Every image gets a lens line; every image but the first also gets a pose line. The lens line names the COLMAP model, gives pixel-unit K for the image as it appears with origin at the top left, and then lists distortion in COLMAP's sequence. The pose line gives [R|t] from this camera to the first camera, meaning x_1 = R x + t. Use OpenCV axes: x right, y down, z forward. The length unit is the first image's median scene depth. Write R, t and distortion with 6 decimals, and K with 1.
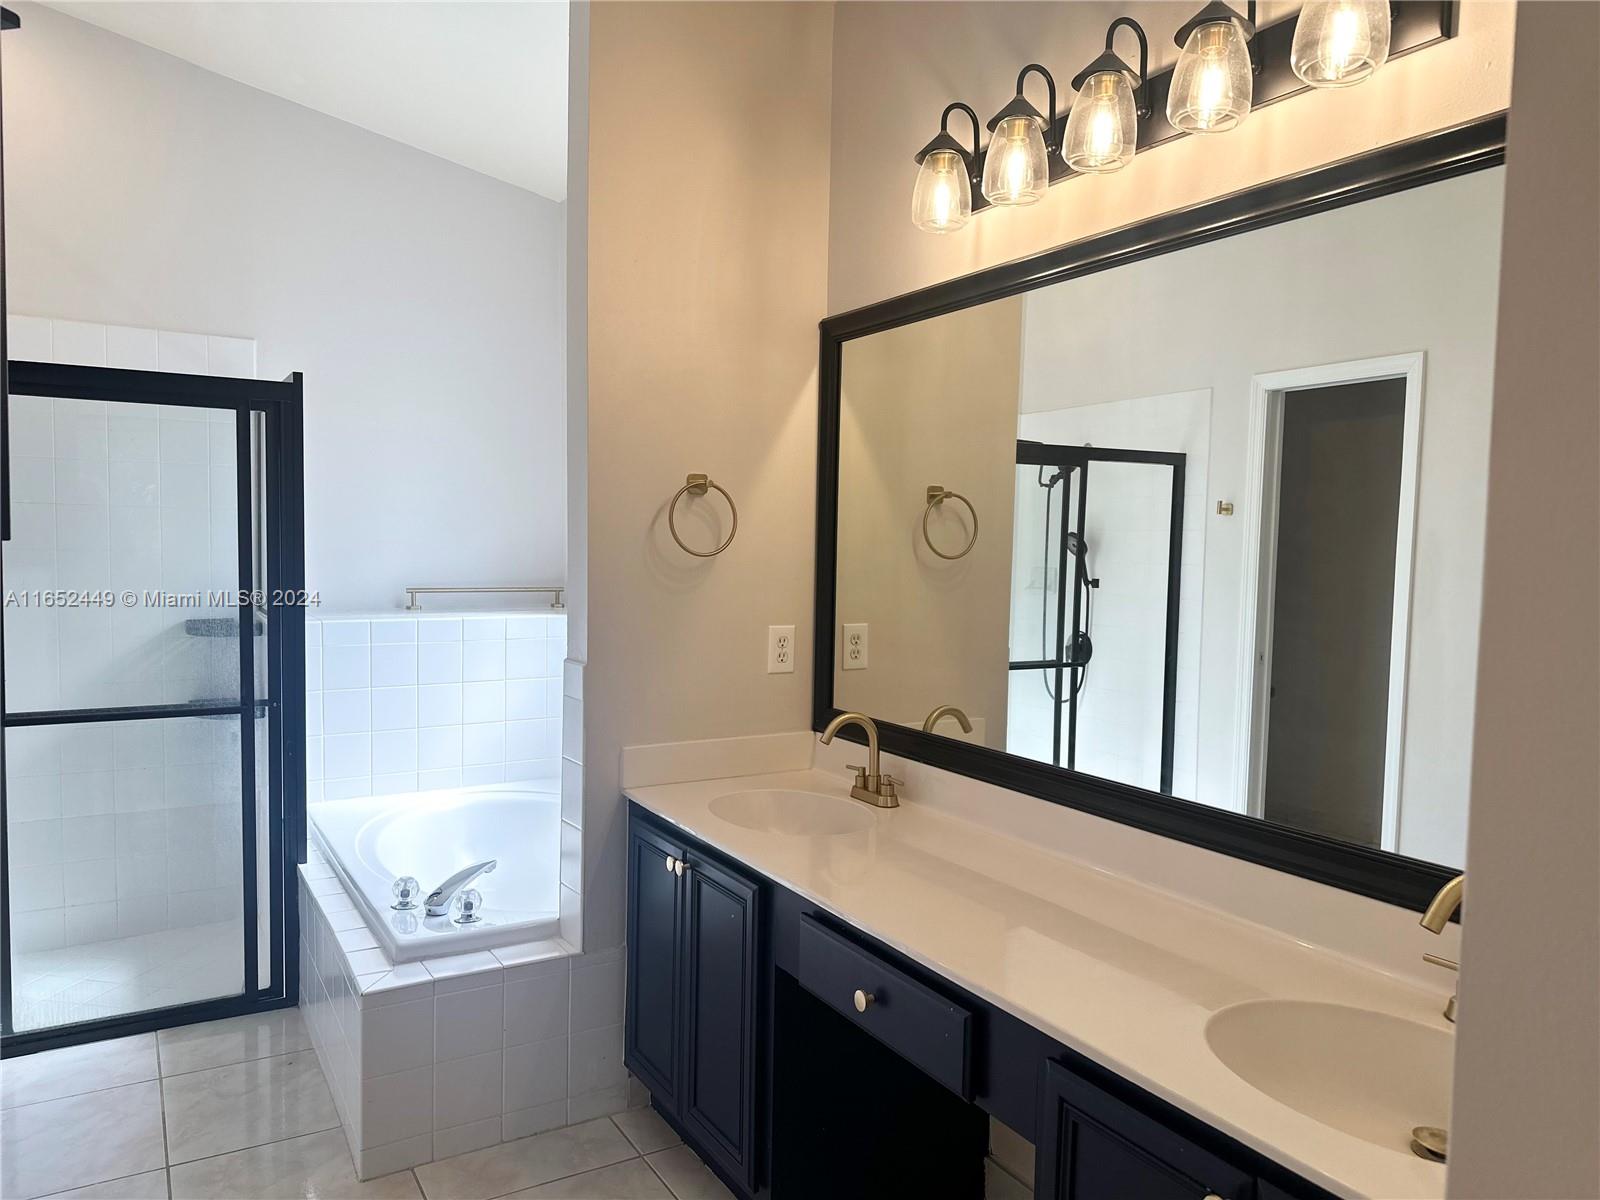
lens RADIAL K [[1133.4, 0, 802.7], [0, 1133.4, 606.1], [0, 0, 1]] dist [-0.002672, -0.005403]
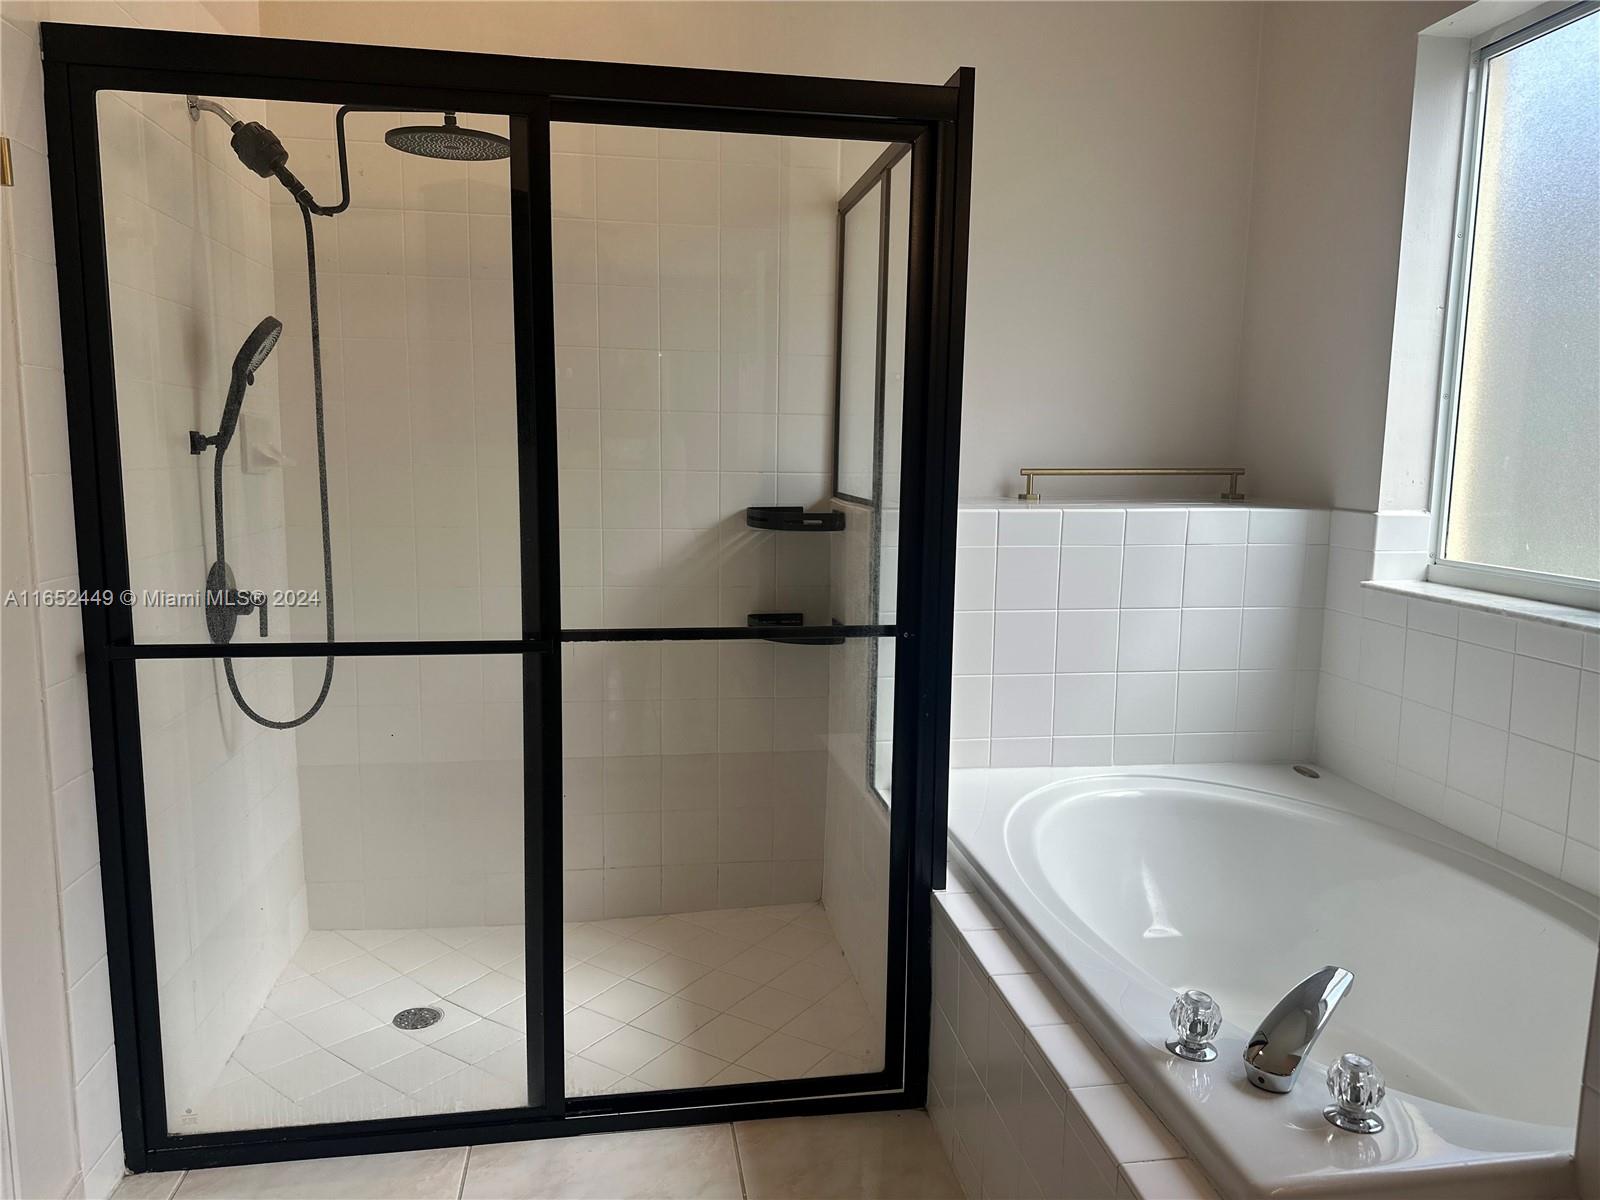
lens RADIAL K [[1133.4, 0, 798.2], [0, 1133.4, 599.1], [0, 0, 1]] dist [-0.002672, -0.005403]
pose [[0.924491, 0.042939, -0.378778, -0.274953], [-0.016226, 0.997168, 0.073439, 0.020528], [0.380859, -0.061747, 0.922569, 0.390161]]
